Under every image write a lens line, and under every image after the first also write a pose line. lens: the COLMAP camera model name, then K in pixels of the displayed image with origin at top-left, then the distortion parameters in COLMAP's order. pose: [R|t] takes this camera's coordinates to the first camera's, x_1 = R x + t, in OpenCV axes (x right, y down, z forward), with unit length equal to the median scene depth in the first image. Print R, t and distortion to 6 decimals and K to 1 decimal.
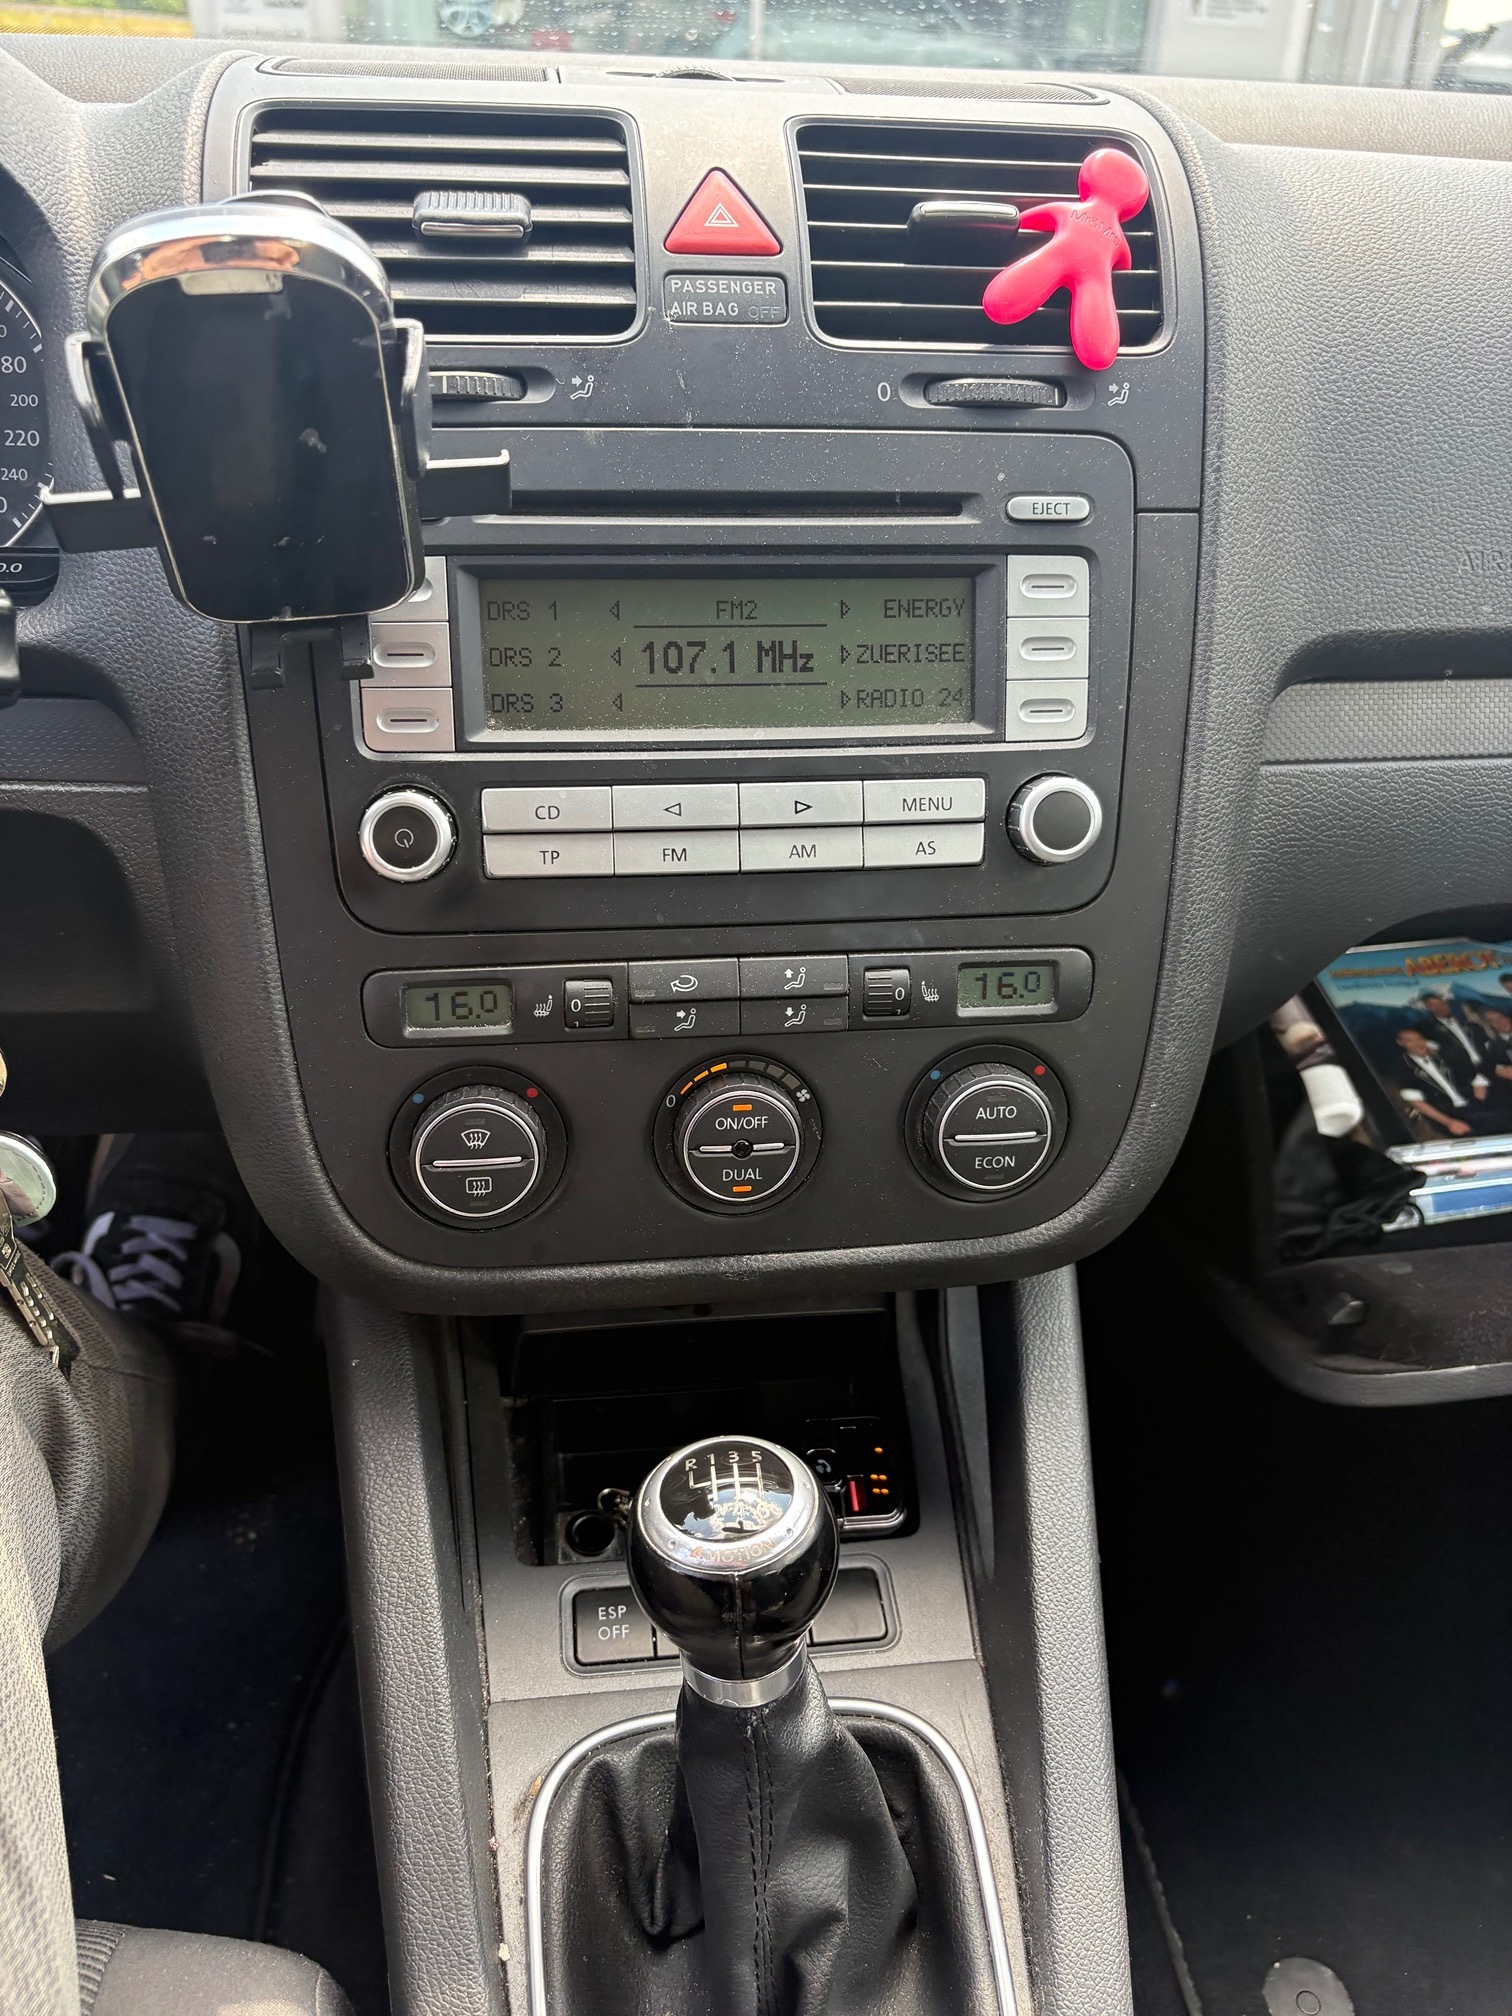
lens RADIAL K [[1532.0, 0, 757.6], [0, 1532.0, 957.3], [0, 0, 1]] dist [0.030517, -0.060467]
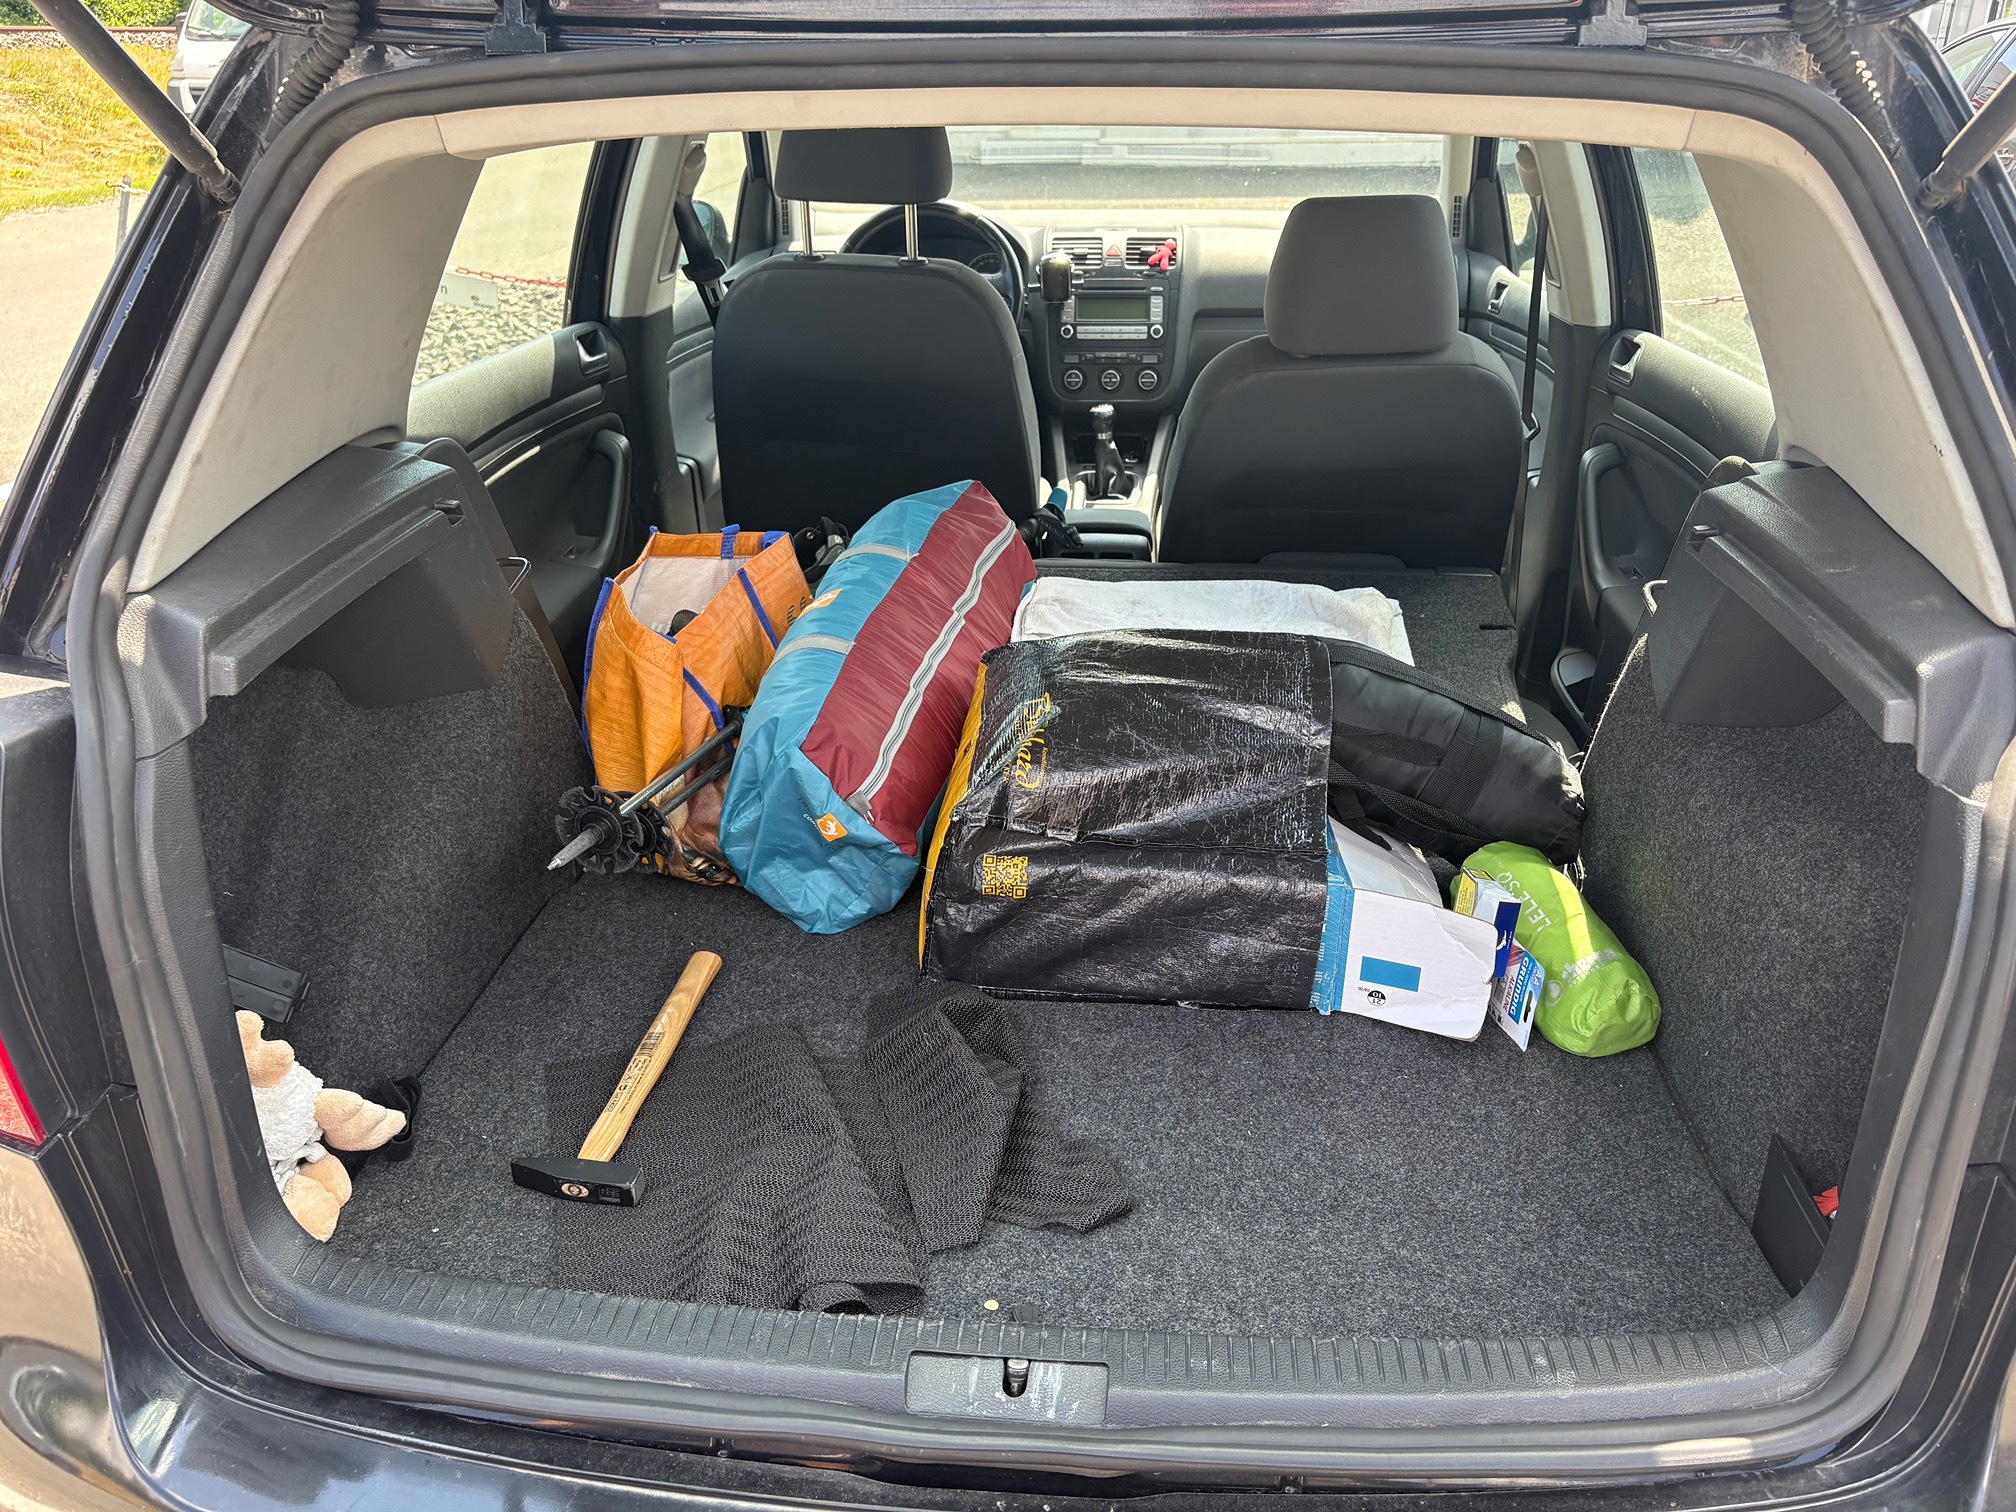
lens RADIAL K [[1532.0, 0, 1008.0], [0, 1532.0, 756.0], [0, 0, 1]] dist [0.030517, -0.060467]
pose [[0.974049, 0.047209, -0.221361, 1.195680], [-0.068579, 0.993590, -0.089866, 2.555876], [0.215700, 0.102714, 0.971042, -5.865532]]
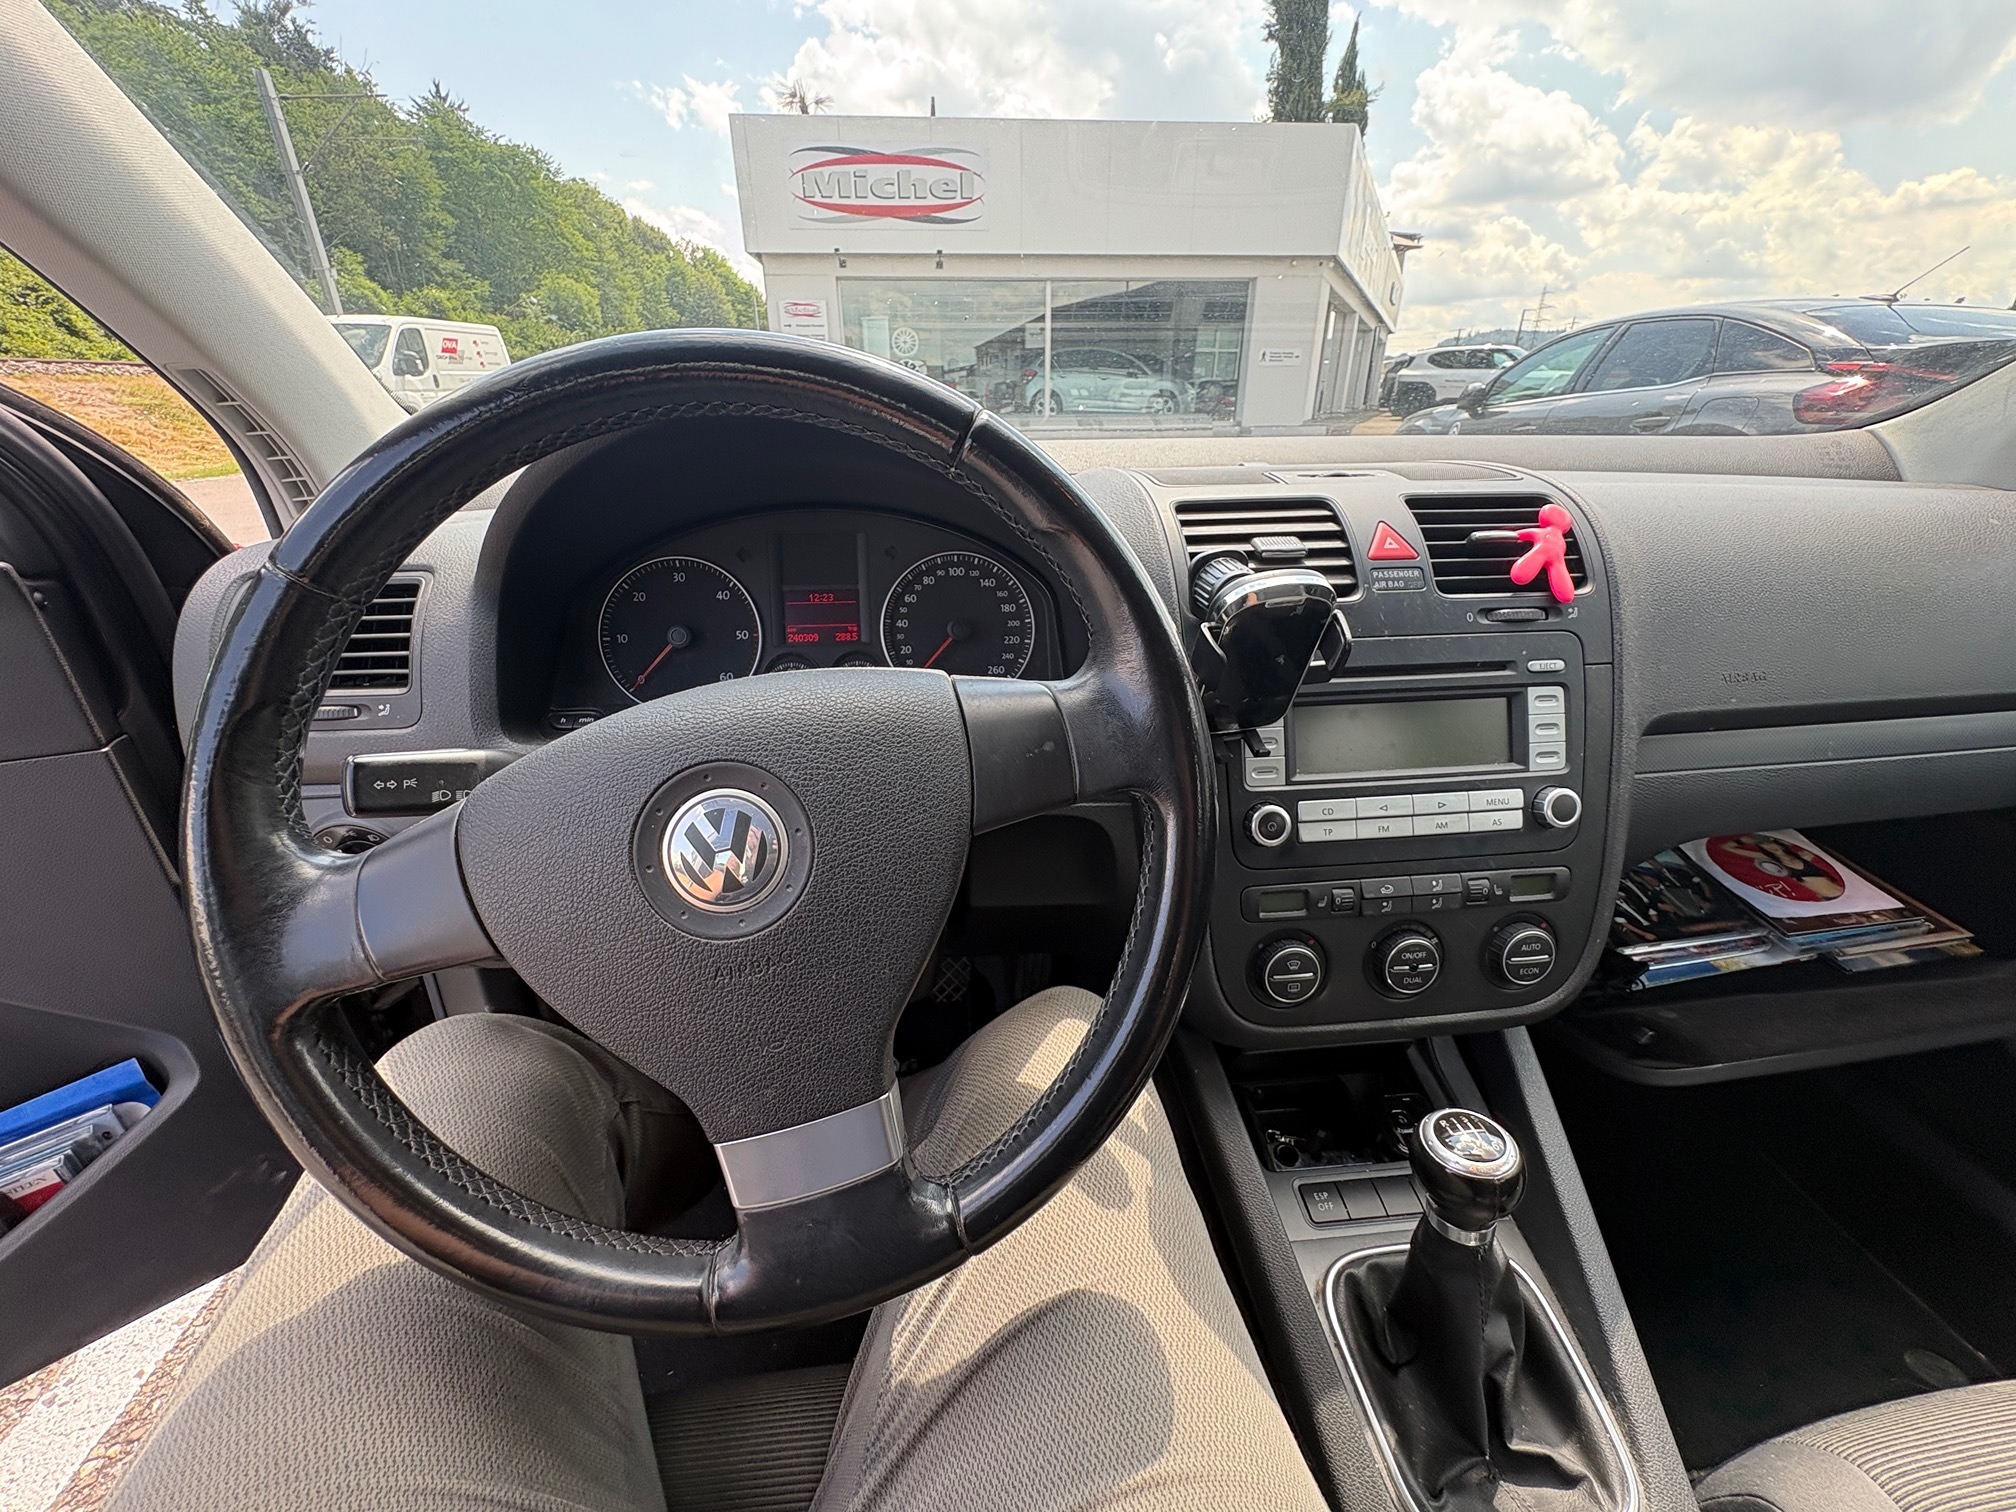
lens RADIAL K [[791.8, 0, 1008.0], [0, 791.8, 756.0], [0, 0, 1]] dist [-0.009643, -0.000070]
pose [[0.998330, -0.027950, -0.050558, -0.513011], [0.022902, 0.994941, -0.097817, -0.071974], [0.053036, 0.096496, 0.993919, -0.136866]]
